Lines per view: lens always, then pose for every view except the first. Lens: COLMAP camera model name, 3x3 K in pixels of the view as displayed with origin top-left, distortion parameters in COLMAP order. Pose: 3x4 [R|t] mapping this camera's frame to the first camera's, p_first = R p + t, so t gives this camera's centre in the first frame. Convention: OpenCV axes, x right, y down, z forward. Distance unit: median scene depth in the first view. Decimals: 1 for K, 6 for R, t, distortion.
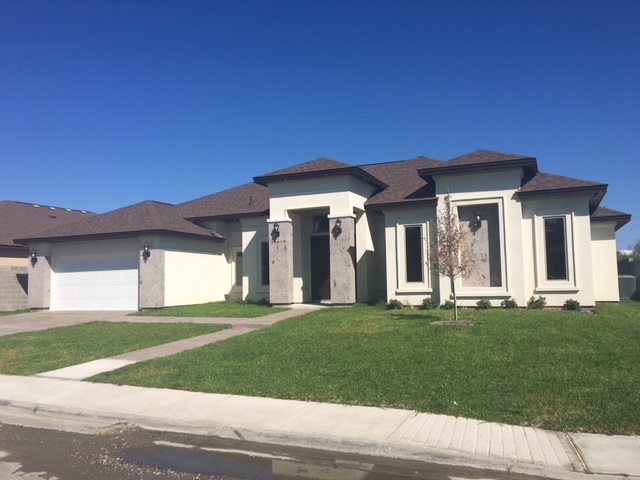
lens RADIAL K [[536.2, 0, 320.0], [0, 536.2, 240.0], [0, 0, 1]] dist [0.077021, -0.101051]
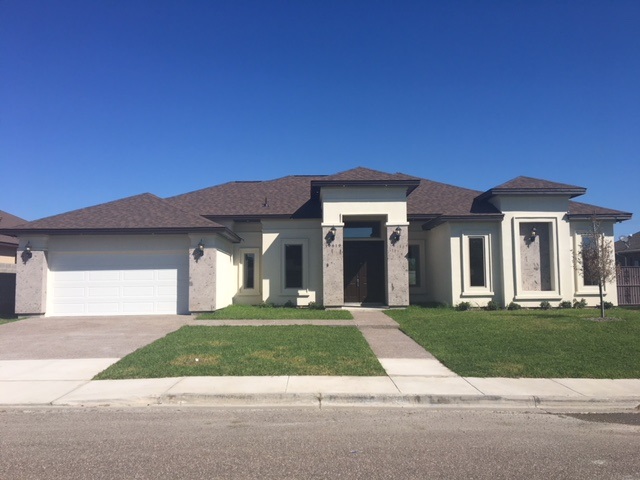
lens RADIAL K [[536.2, 0, 320.0], [0, 536.2, 240.0], [0, 0, 1]] dist [0.077021, -0.101051]
pose [[0.912536, 0.045165, 0.406494, -0.541987], [-0.040781, 0.998979, -0.019445, 0.014266], [-0.406957, 0.001167, 0.913447, 0.081273]]
